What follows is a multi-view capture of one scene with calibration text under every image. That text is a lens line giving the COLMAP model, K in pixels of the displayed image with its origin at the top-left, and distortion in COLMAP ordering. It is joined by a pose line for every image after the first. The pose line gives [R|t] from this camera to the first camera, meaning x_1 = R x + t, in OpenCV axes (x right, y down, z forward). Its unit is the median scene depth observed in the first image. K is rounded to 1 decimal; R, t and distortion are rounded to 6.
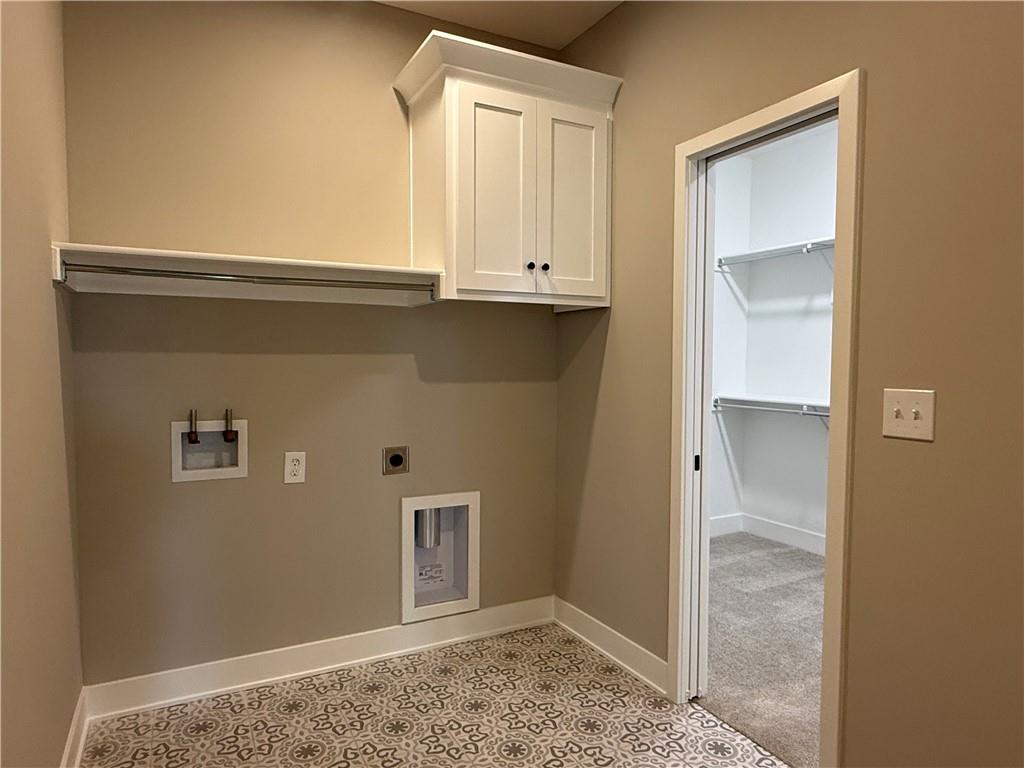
lens RADIAL K [[636.5, 0, 505.6], [0, 636.5, 384.3], [0, 0, 1]] dist [-0.003329, 0.001473]
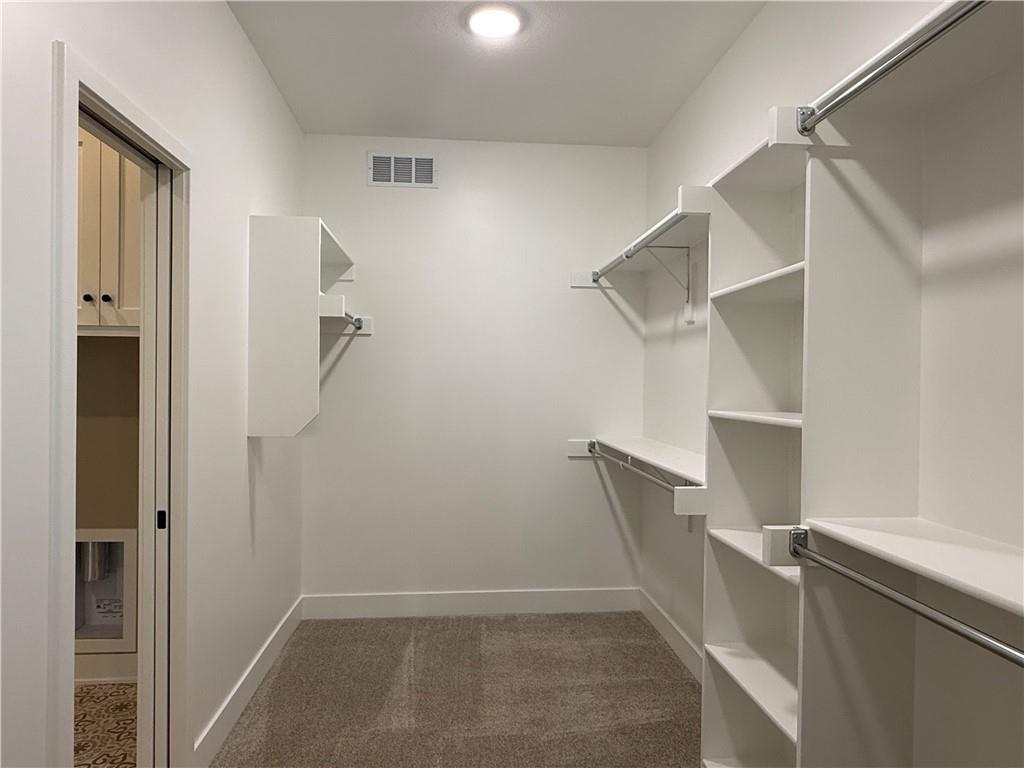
lens RADIAL K [[636.5, 0, 510.0], [0, 636.5, 383.2], [0, 0, 1]] dist [-0.003329, 0.001473]
pose [[0.922602, 0.005835, -0.385710, 0.647476], [-0.022399, 0.999009, -0.038464, -0.022446], [0.385103, 0.044126, 0.921818, 0.237321]]
